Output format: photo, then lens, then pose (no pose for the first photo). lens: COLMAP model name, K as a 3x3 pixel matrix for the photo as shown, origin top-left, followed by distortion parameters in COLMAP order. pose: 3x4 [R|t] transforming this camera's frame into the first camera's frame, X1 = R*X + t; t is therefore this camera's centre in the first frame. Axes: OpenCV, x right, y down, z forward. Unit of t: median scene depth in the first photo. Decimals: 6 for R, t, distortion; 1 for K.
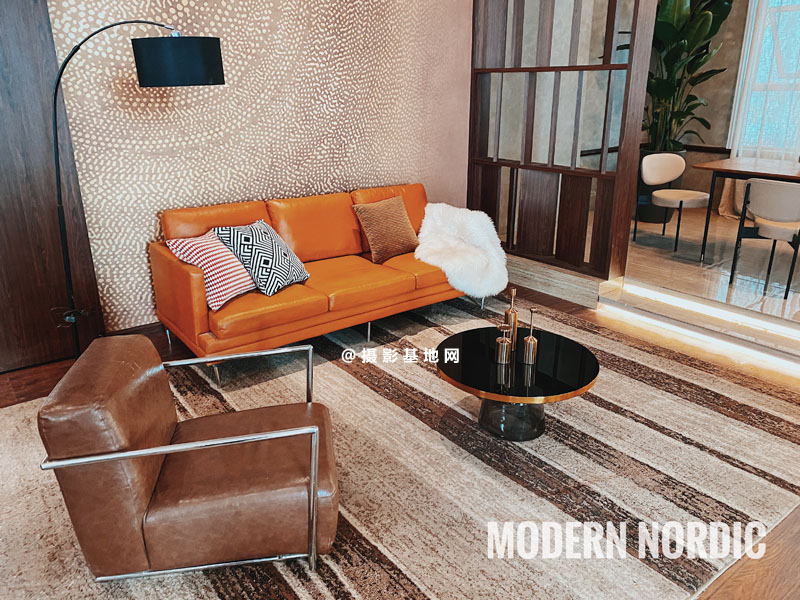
lens RADIAL K [[609.9, 0, 400.0], [0, 609.9, 300.0], [0, 0, 1]] dist [0.029326, -0.012997]
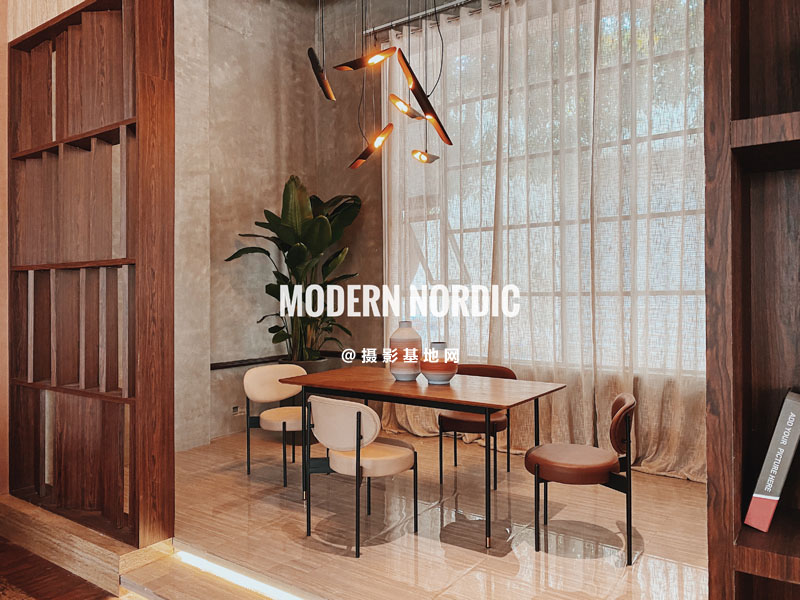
lens RADIAL K [[609.9, 0, 400.0], [0, 609.9, 300.0], [0, 0, 1]] dist [0.029326, -0.012997]
pose [[0.962433, -0.005517, 0.271464, 0.381299], [0.095113, 0.943295, -0.318037, -0.041872], [-0.254316, 0.331909, 0.908383, 0.175999]]
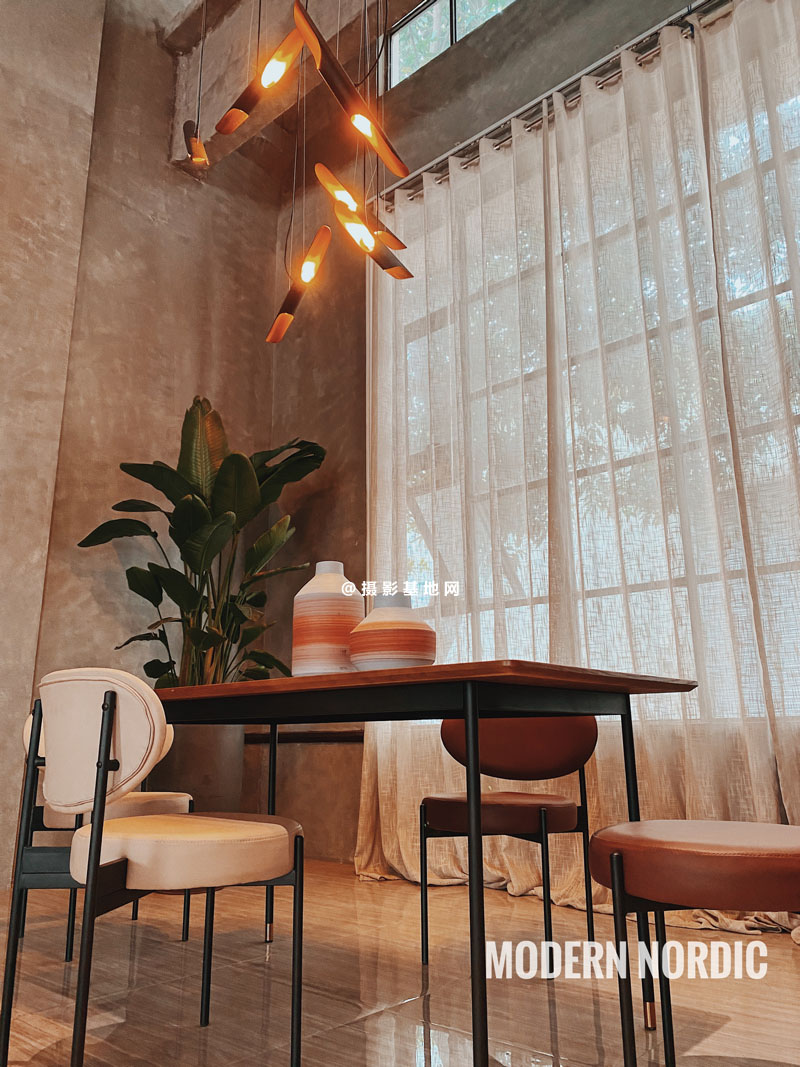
lens RADIAL K [[816.1, 0, 400.0], [0, 816.1, 533.5], [0, 0, 1]] dist [0.007464, -0.004761]
pose [[0.984924, 0.038797, 0.168582, 0.551648], [0.063299, 0.826114, -0.559937, -0.008318], [-0.160992, 0.562166, 0.811203, 0.472720]]
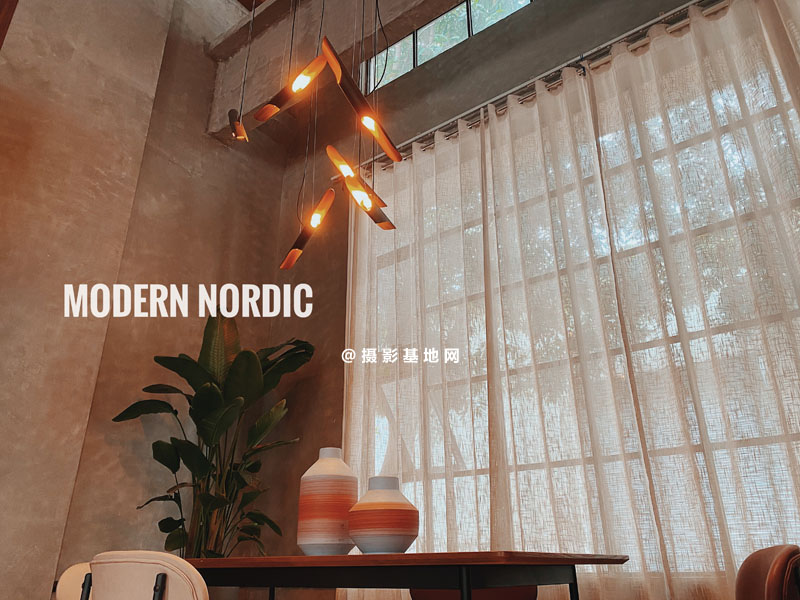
lens RADIAL K [[611.9, 0, 400.0], [0, 611.9, 300.0], [0, 0, 1]] dist [0.007464, -0.004761]
pose [[0.967212, 0.101045, 0.233005, 0.526728], [0.089033, 0.724322, -0.683689, -0.031207], [-0.237854, 0.682018, 0.691576, 0.479739]]
